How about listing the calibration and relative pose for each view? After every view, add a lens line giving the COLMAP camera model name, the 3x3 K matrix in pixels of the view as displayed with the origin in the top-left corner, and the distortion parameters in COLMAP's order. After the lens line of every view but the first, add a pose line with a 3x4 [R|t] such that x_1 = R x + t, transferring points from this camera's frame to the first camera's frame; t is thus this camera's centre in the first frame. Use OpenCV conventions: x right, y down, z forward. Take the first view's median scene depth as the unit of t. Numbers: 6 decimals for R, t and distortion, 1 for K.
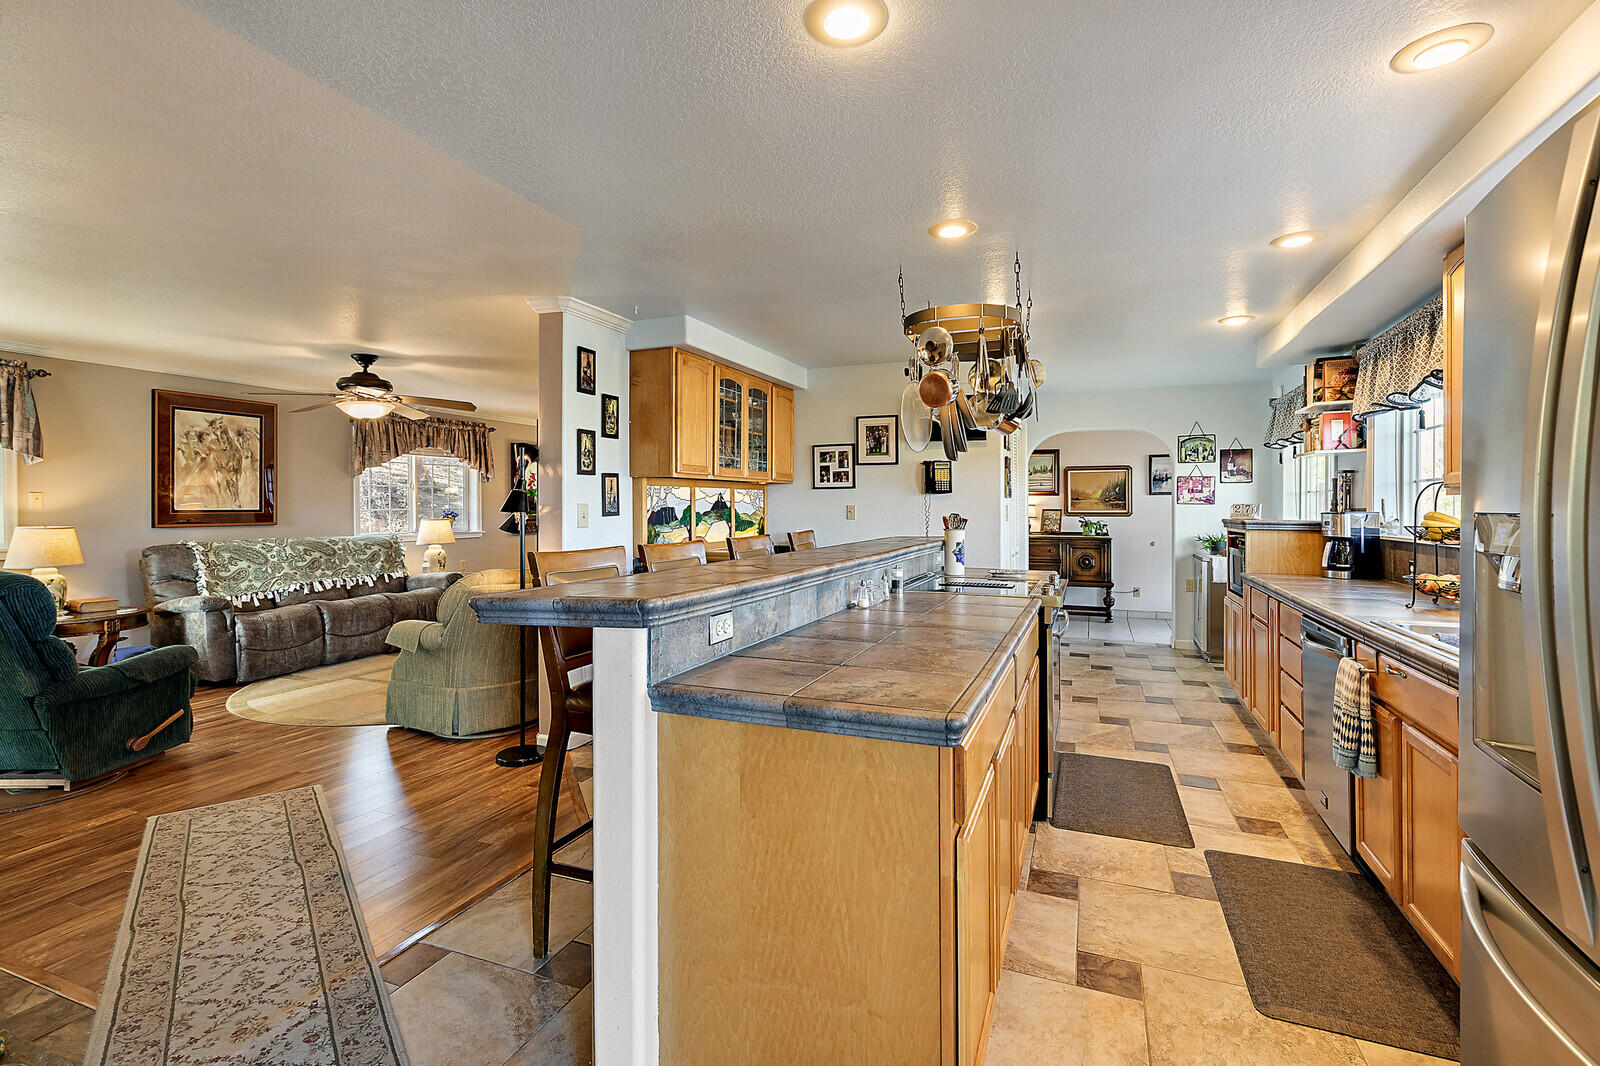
lens RADIAL K [[731.1, 0, 801.8], [0, 731.1, 505.0], [0, 0, 1]] dist [0.014430, -0.003213]
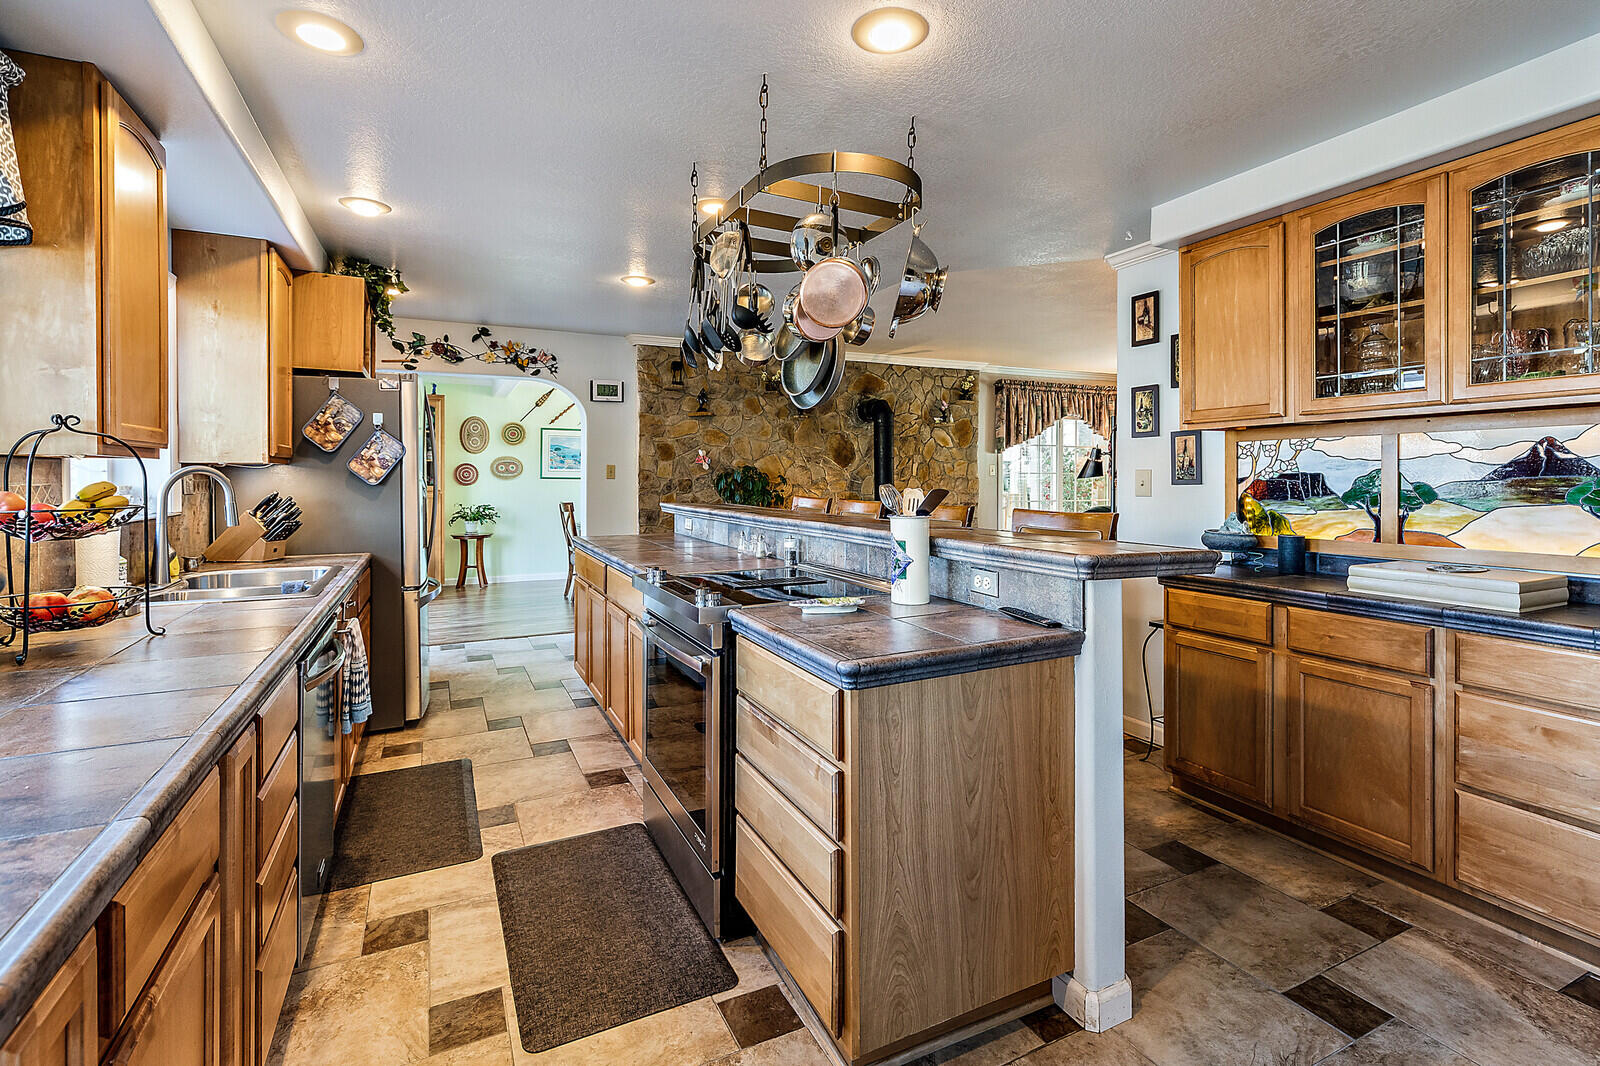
lens RADIAL K [[731.1, 0, 790.7], [0, 731.1, 474.5], [0, 0, 1]] dist [0.014430, -0.003213]
pose [[-0.674663, 0.002076, -0.738123, 0.616232], [0.005843, 0.999980, -0.002528, 0.003770], [0.738103, -0.006018, -0.674662, 1.217764]]
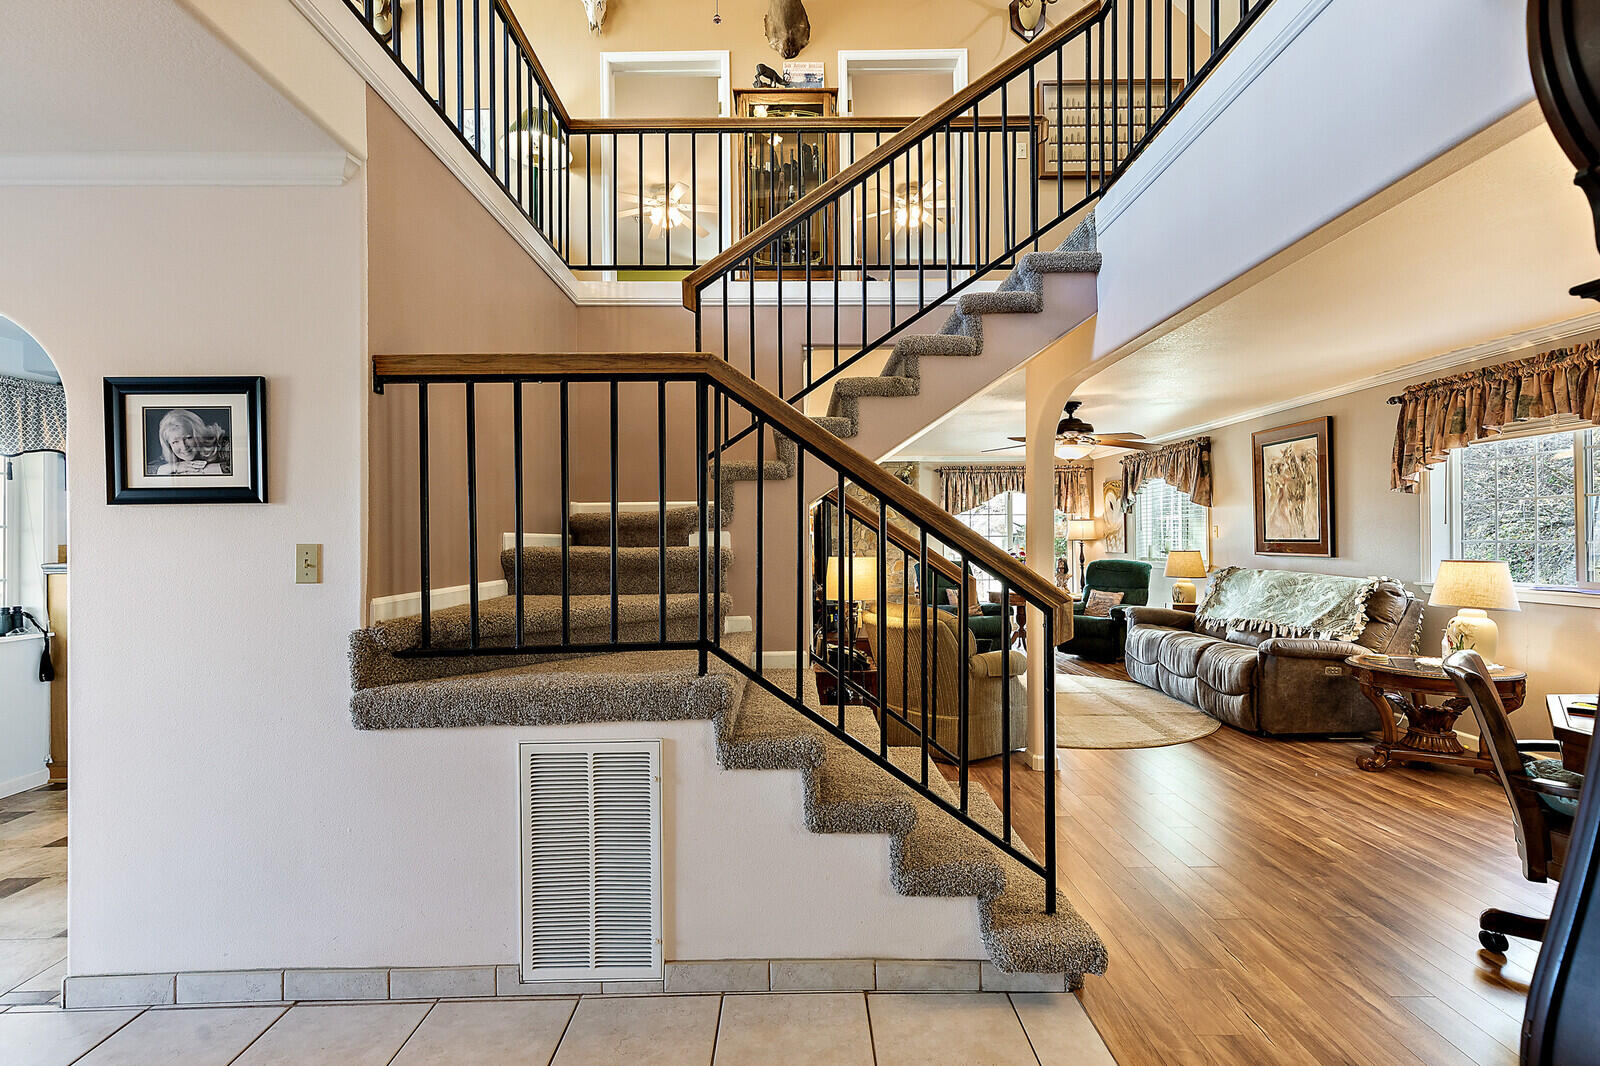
lens RADIAL K [[731.1, 0, 798.4], [0, 731.1, 534.1], [0, 0, 1]] dist [0.014430, -0.003213]
pose [[-0.930103, 0.010405, -0.367153, 0.271567], [0.012038, 0.999925, -0.002156, -0.008779], [0.367103, -0.006425, -0.930158, 2.430890]]
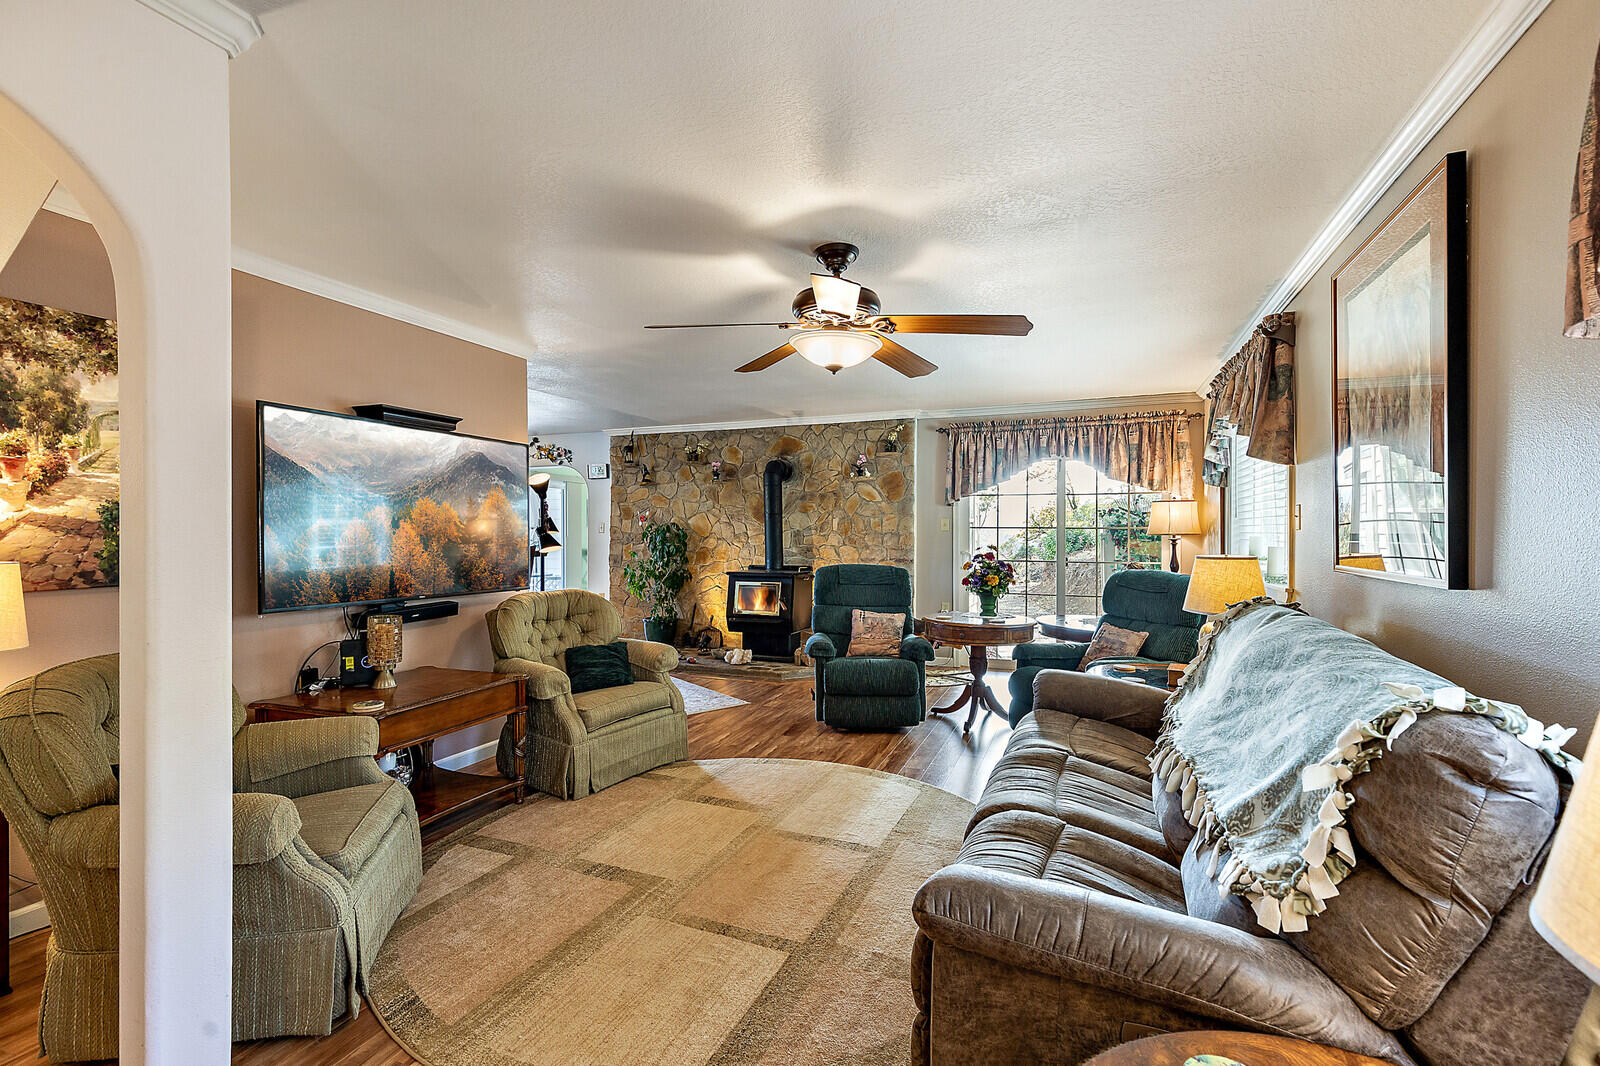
lens RADIAL K [[731.1, 0, 792.5], [0, 731.1, 535.4], [0, 0, 1]] dist [0.014430, -0.003213]
pose [[-0.999950, 0.004636, 0.008877, -0.704501], [0.004684, 0.999975, 0.005374, 0.005333], [-0.008852, 0.005416, -0.999946, 1.996755]]
